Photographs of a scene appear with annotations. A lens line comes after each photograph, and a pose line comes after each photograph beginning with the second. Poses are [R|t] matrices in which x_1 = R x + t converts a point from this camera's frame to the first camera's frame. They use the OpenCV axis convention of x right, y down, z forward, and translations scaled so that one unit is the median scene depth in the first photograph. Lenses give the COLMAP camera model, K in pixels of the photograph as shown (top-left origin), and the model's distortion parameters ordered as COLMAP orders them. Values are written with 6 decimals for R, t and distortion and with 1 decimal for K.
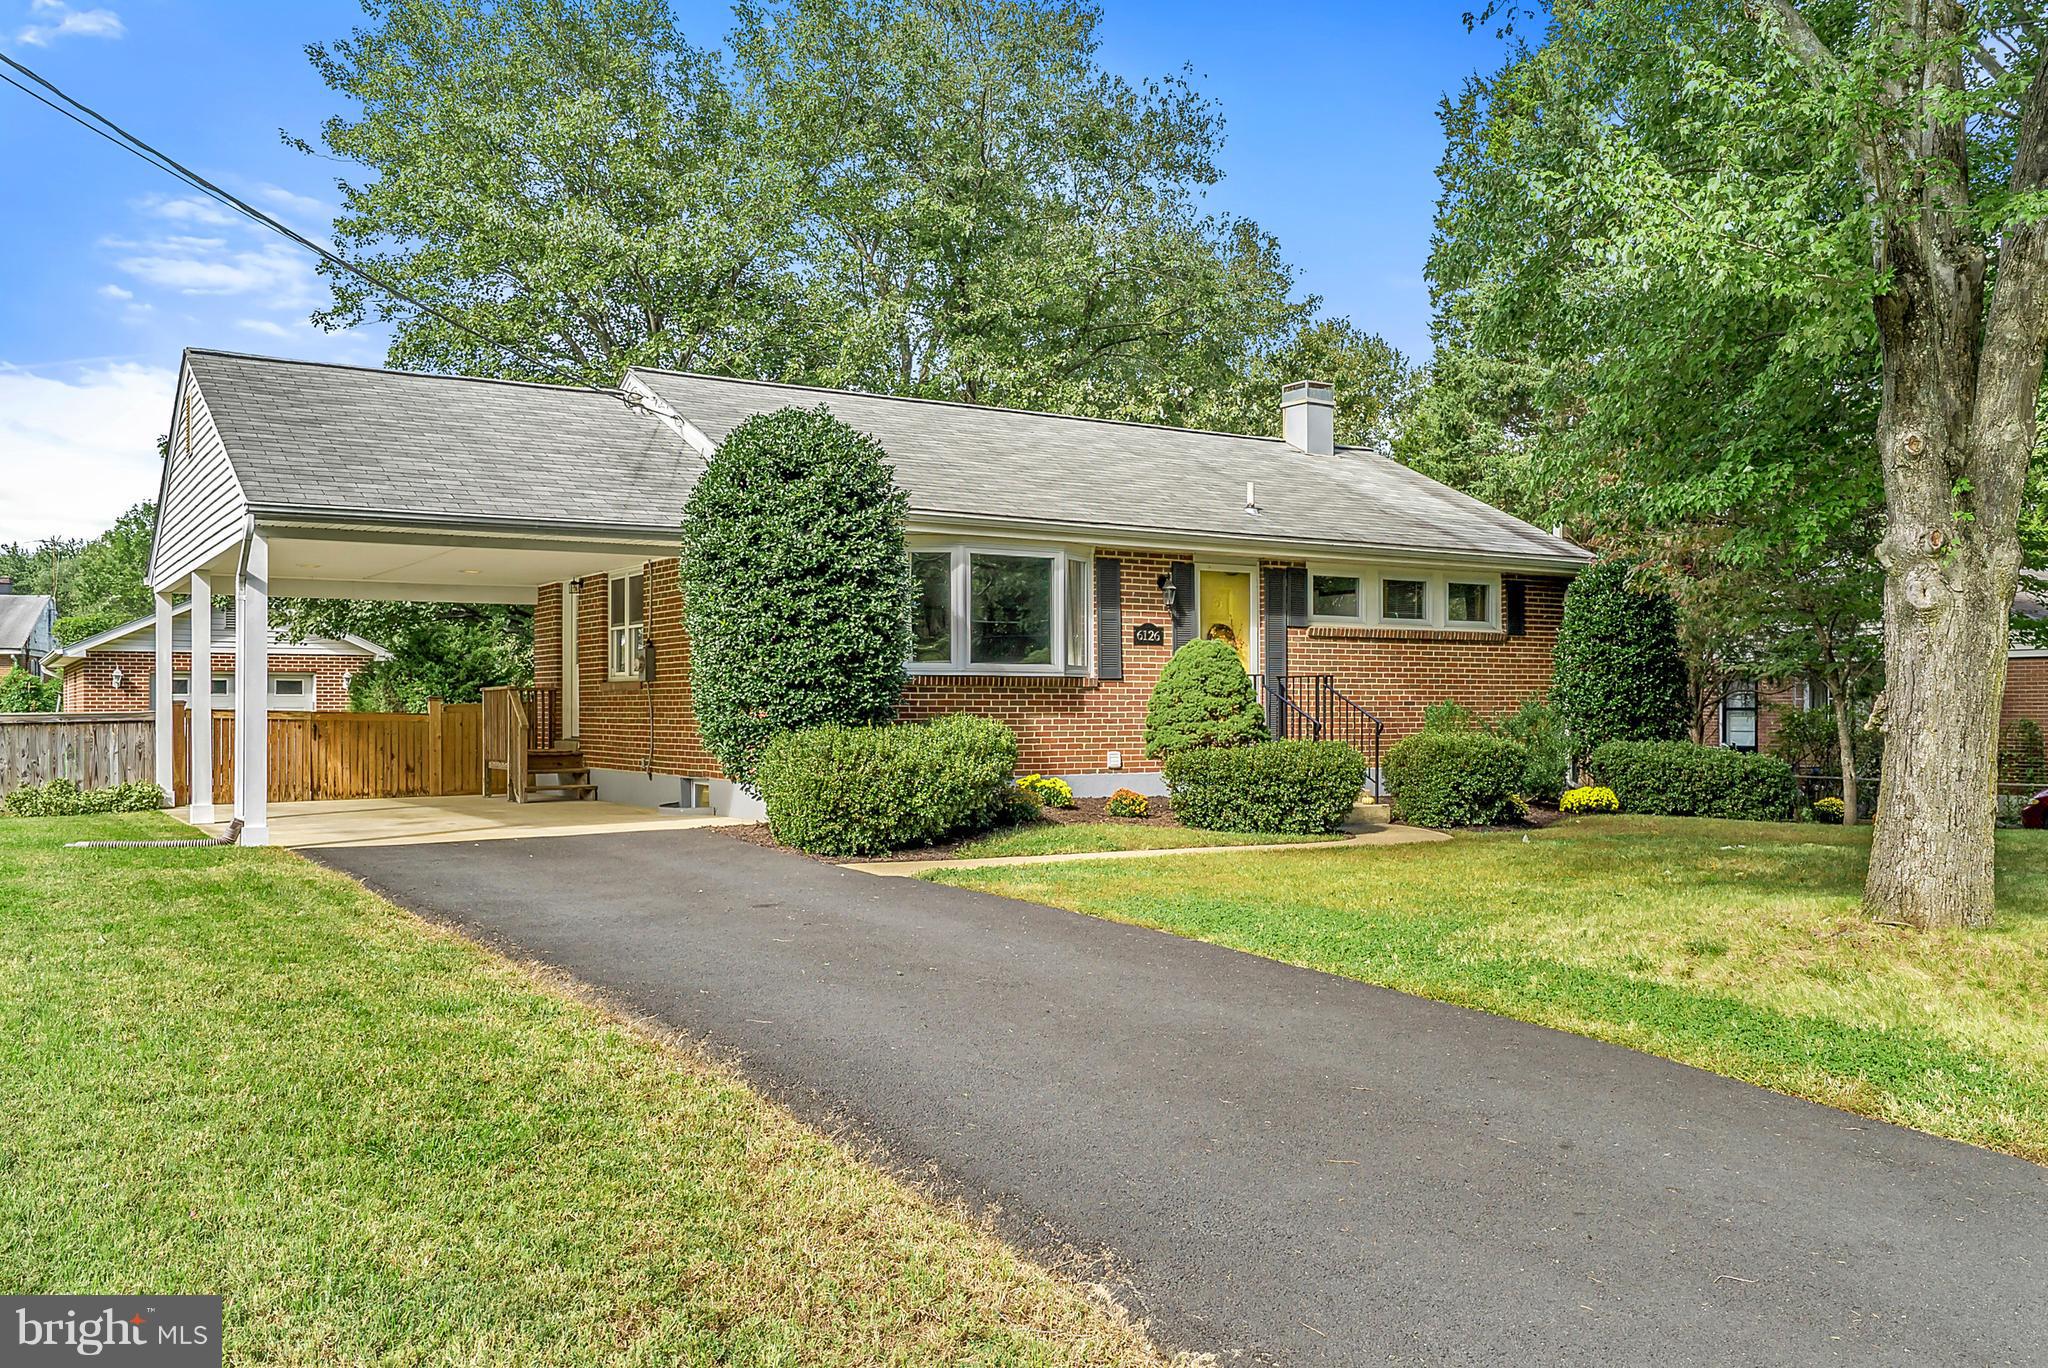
lens RADIAL K [[1598.6, 0, 1023.5], [0, 1598.6, 682.1], [0, 0, 1]] dist [-0.007532, -0.001937]
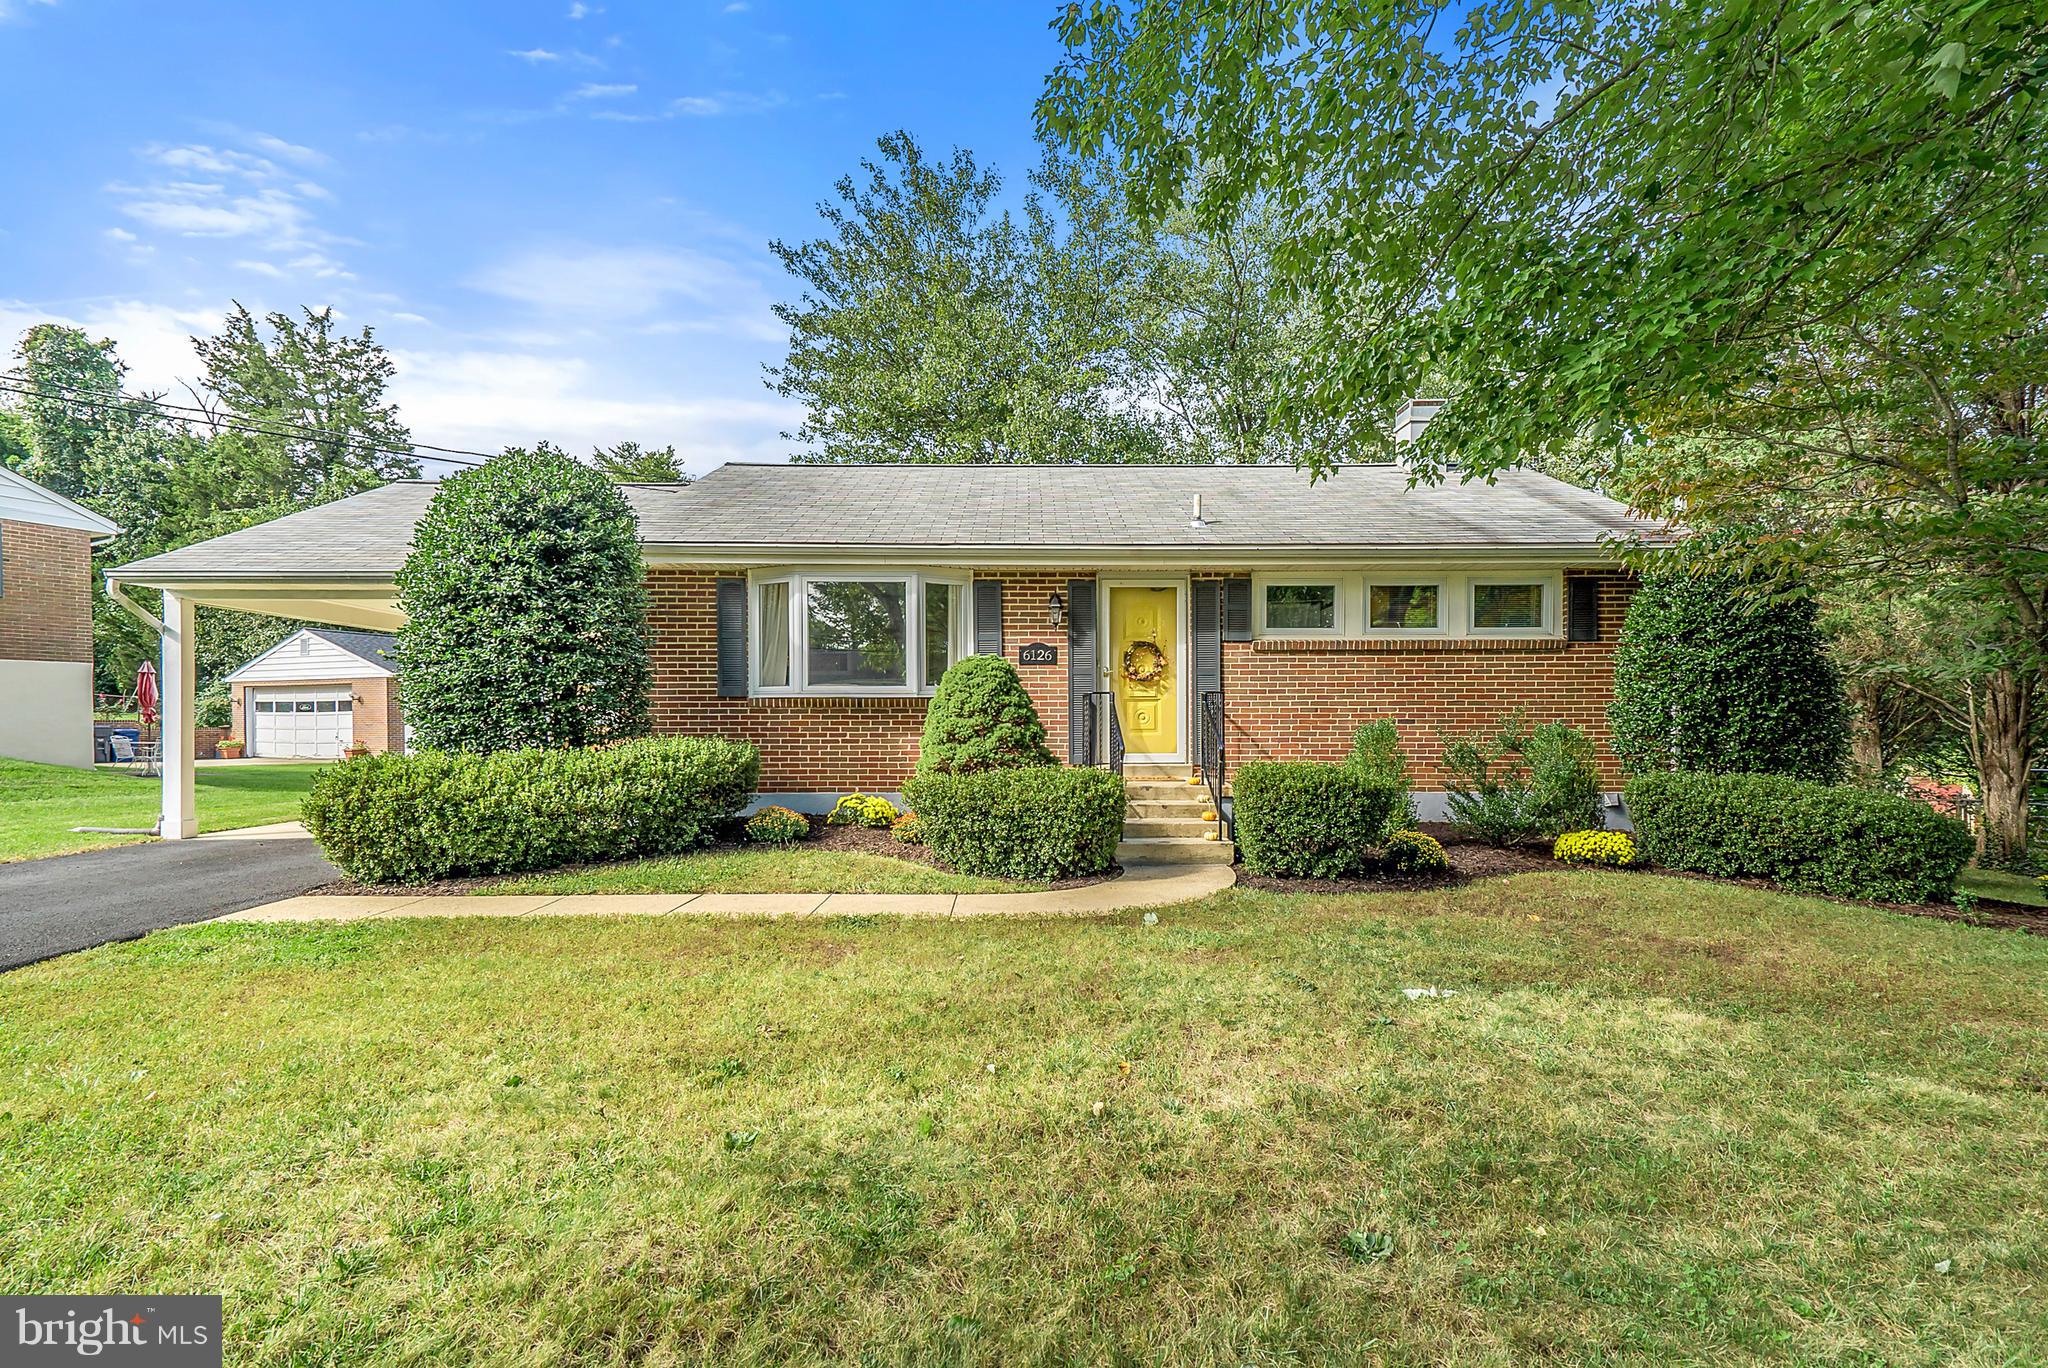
lens RADIAL K [[947.6, 0, 1025.1], [0, 947.6, 701.6], [0, 0, 1]] dist [0.022194, 0.000312]
pose [[0.854932, -0.012376, -0.518592, 0.361343], [0.010617, 0.999923, -0.006359, 0.003313], [0.518631, -0.000070, 0.854998, 0.468204]]
